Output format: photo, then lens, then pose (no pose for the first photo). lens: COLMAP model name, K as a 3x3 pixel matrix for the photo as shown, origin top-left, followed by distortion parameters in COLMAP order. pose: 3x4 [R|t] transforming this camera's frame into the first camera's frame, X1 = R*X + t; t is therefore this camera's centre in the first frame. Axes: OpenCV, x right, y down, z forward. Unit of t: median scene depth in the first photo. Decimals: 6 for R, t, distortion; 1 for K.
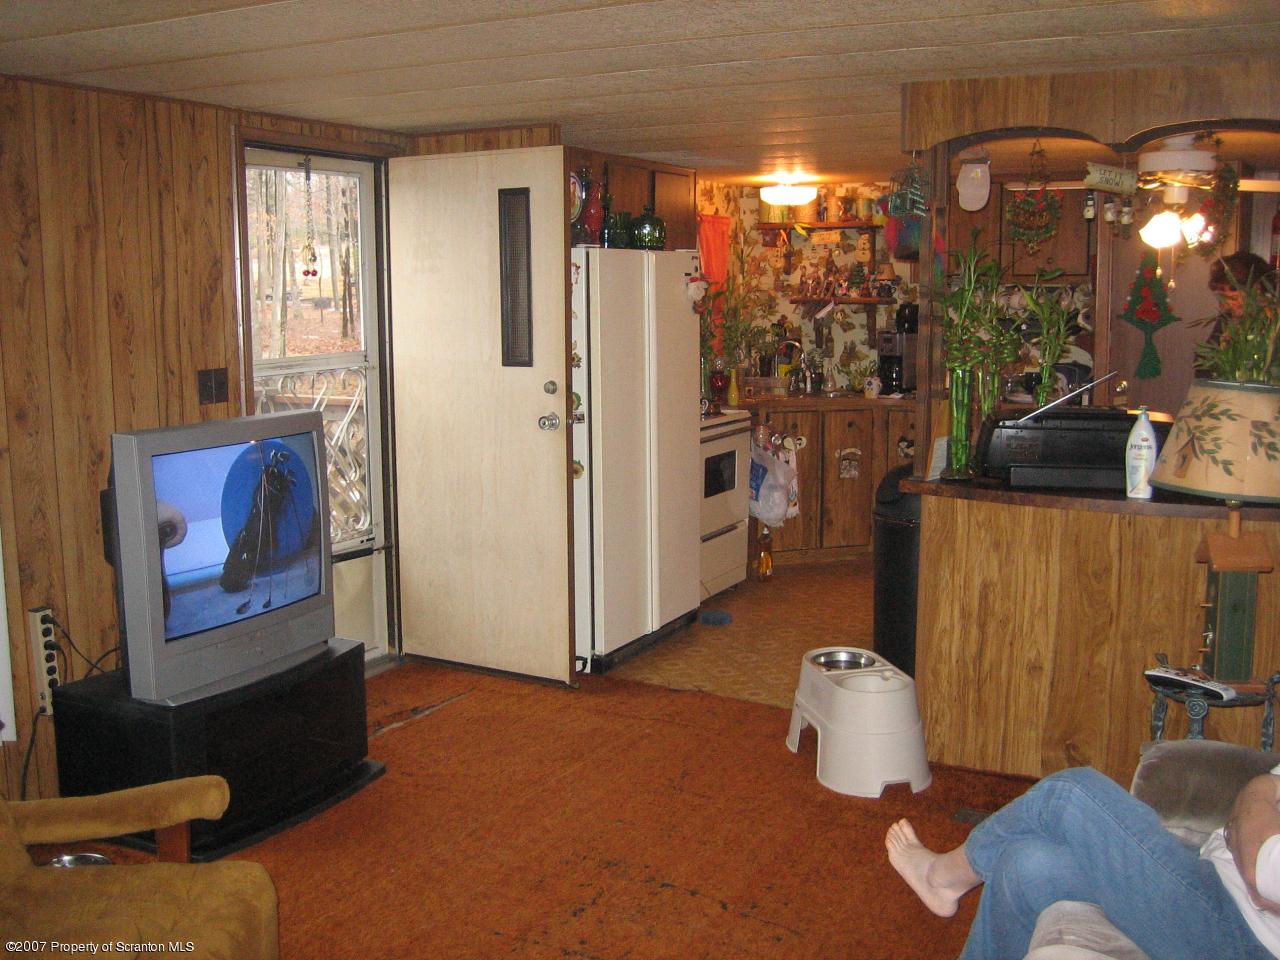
lens RADIAL K [[1310.8, 0, 639.7], [0, 1310.8, 478.8], [0, 0, 1]] dist [-0.130267, 0.000000]
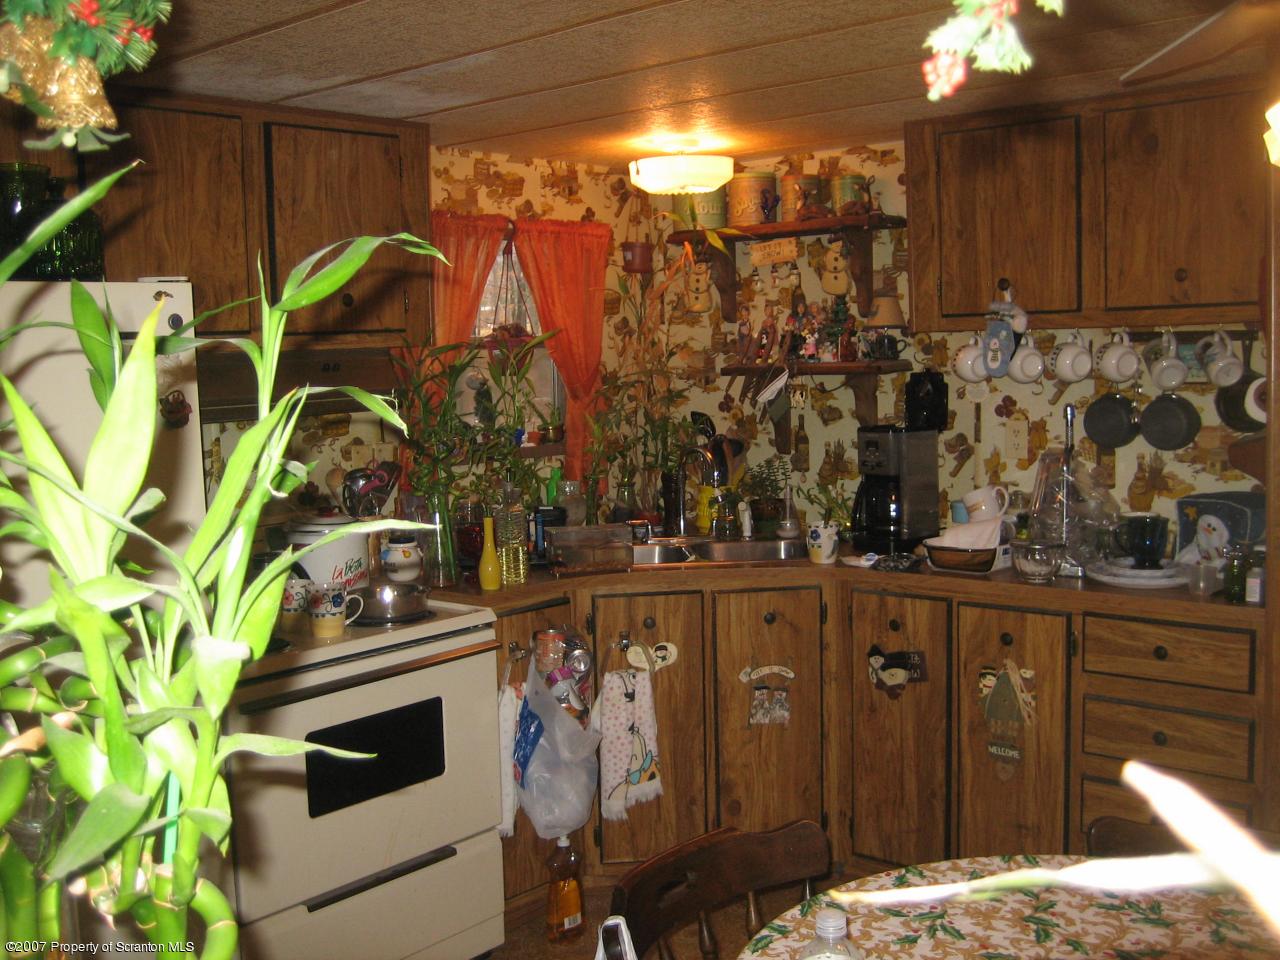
lens RADIAL K [[1310.8, 0, 641.2], [0, 1310.8, 483.9], [0, 0, 1]] dist [-0.130267, 0.000000]
pose [[0.973071, -0.000767, -0.230505, 0.213732], [-0.007458, 0.999366, -0.034811, -0.070358], [0.230385, 0.035593, 0.972448, 0.467584]]
